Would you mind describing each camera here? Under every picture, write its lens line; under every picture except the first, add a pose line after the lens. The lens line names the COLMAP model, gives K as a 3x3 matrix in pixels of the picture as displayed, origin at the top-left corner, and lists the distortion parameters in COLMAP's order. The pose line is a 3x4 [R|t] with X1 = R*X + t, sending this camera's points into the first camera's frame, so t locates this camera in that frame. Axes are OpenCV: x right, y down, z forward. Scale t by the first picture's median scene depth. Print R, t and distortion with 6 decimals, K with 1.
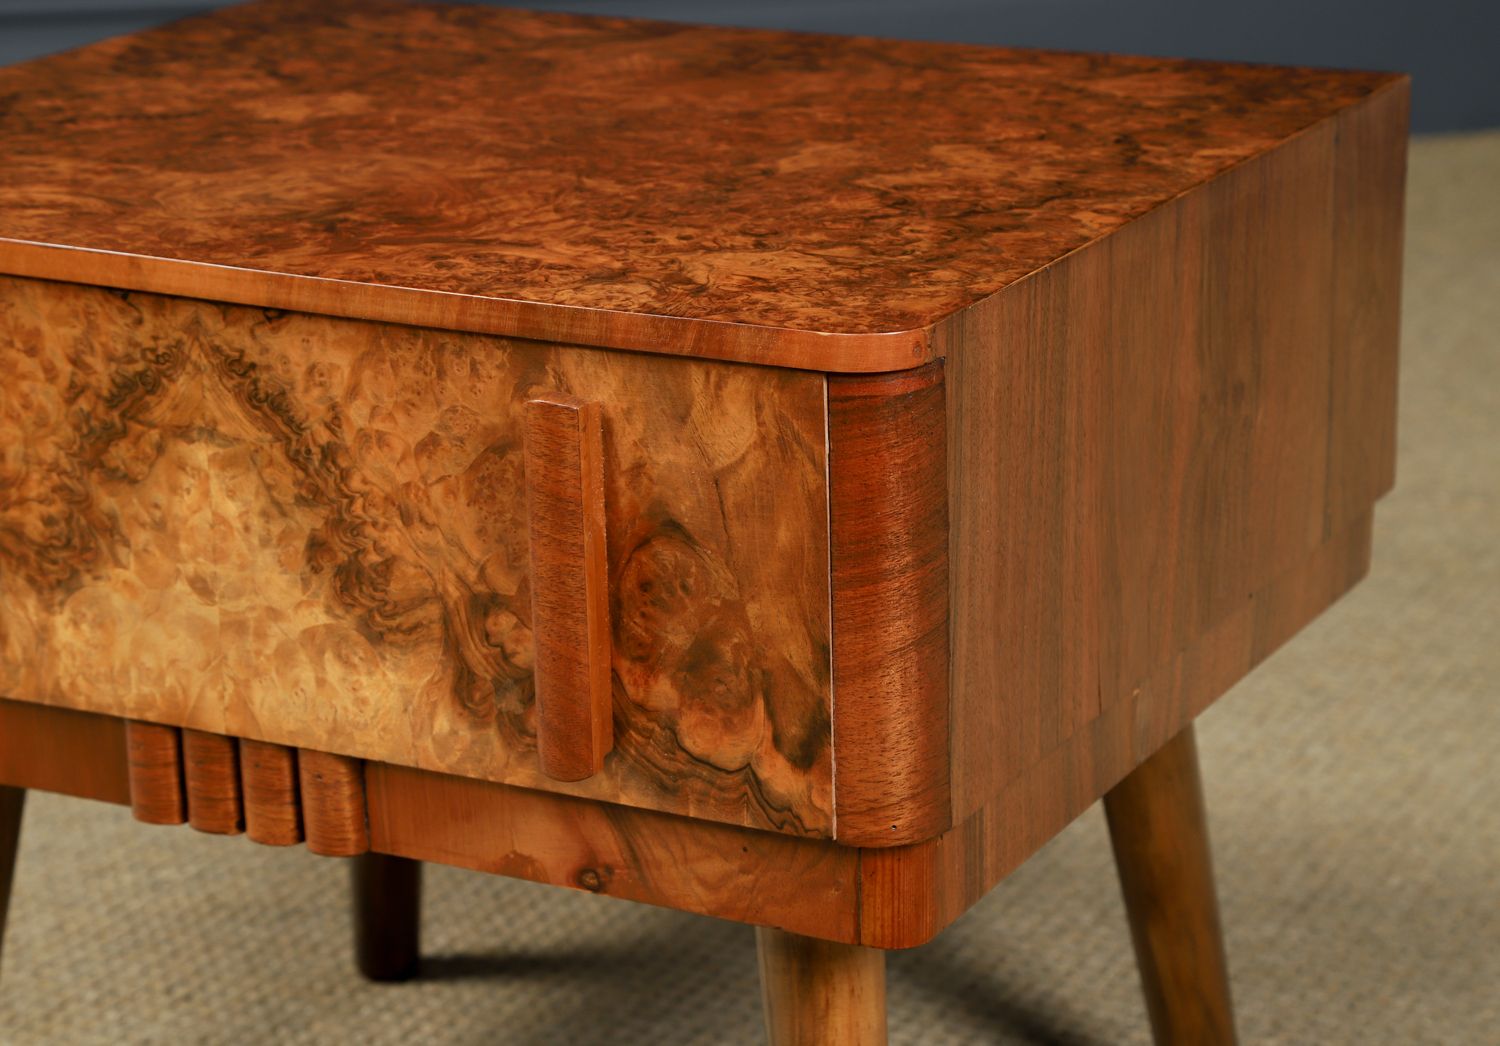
lens RADIAL K [[3781.2, 0, 835.5], [0, 3781.2, 518.7], [0, 0, 1]] dist [0.333433, -0.187196]
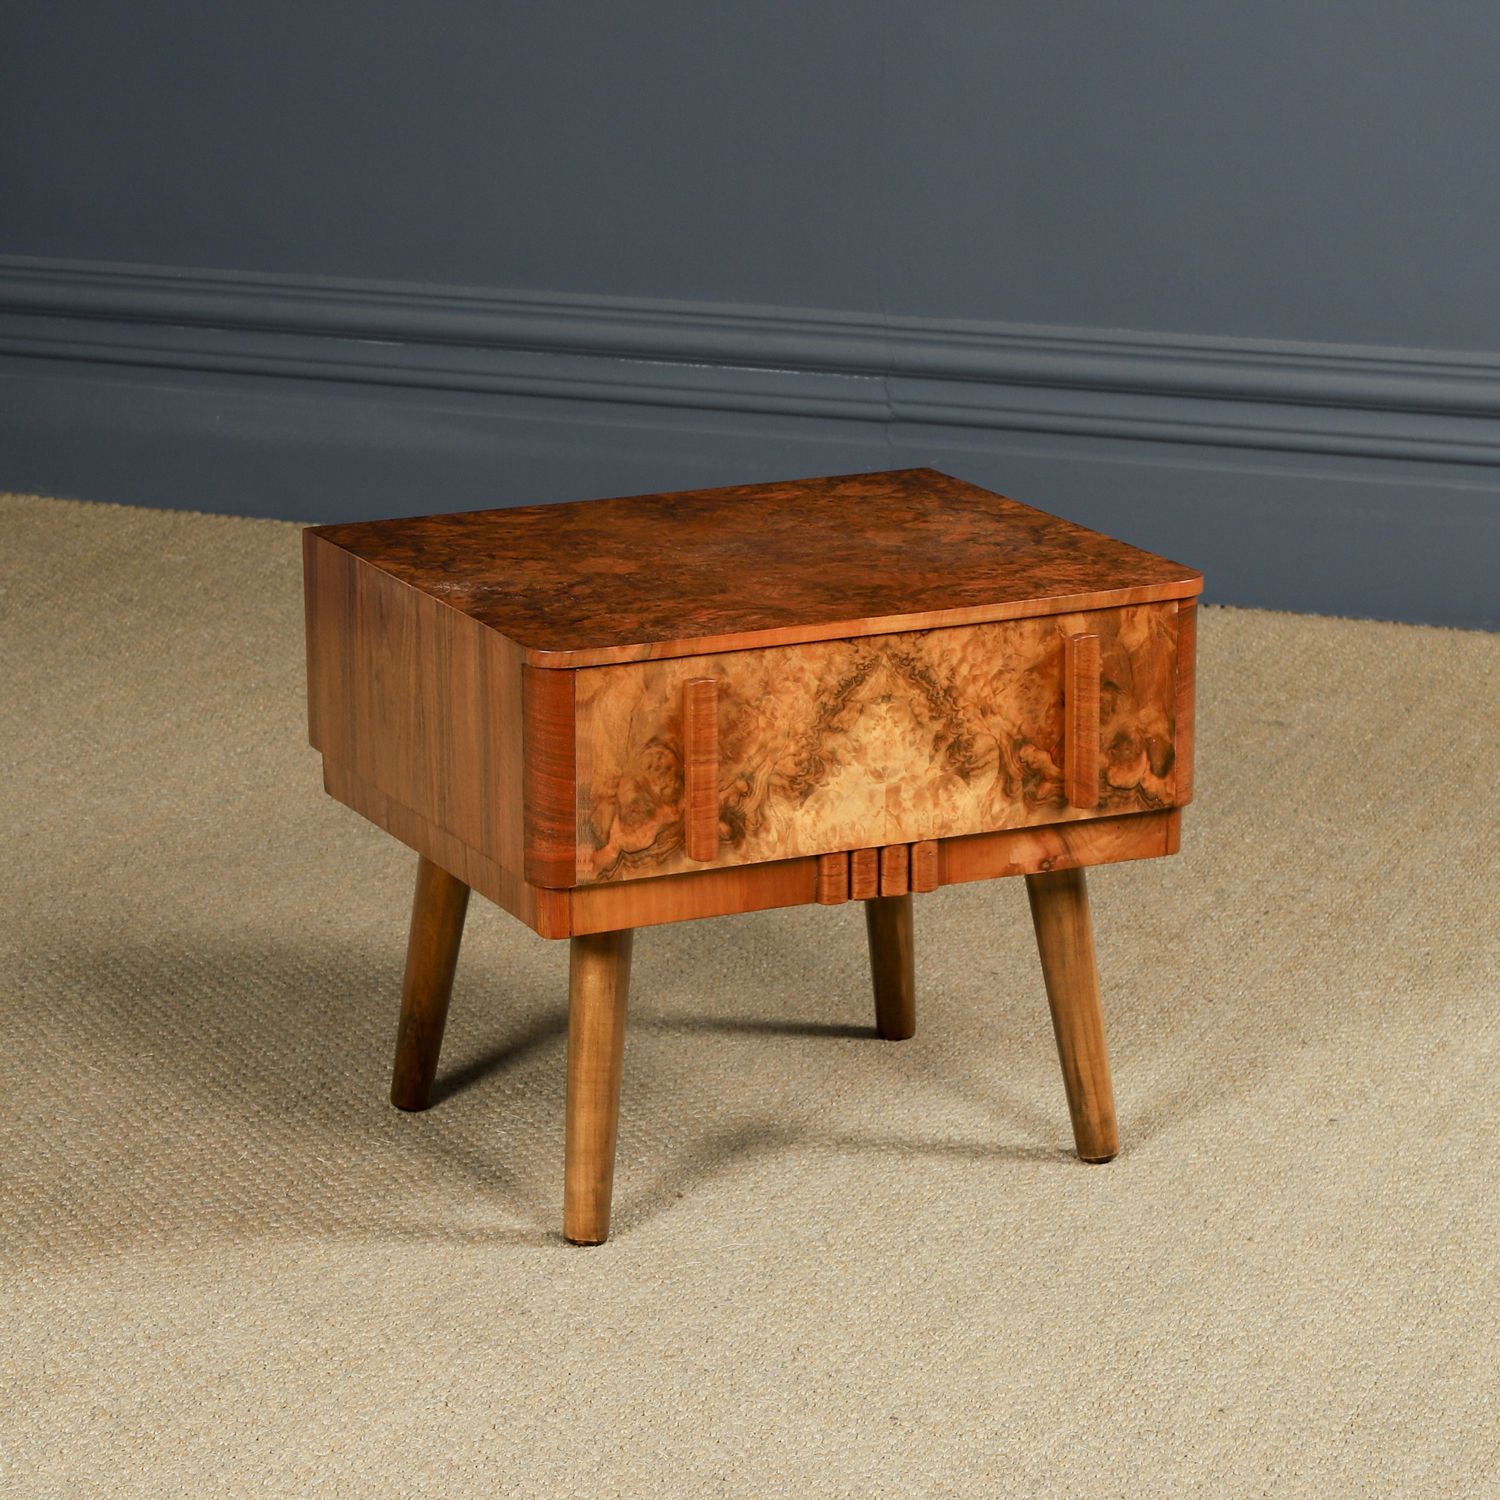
lens RADIAL K [[5200.1, 0, 747.7], [0, 5200.1, 600.0], [0, 0, 1]] dist [-0.180296, -0.495483]
pose [[0.607935, -0.168330, 0.775938, -2.432745], [0.226775, 0.973371, 0.033487, -0.188792], [-0.760913, 0.155606, 0.629919, -0.751237]]
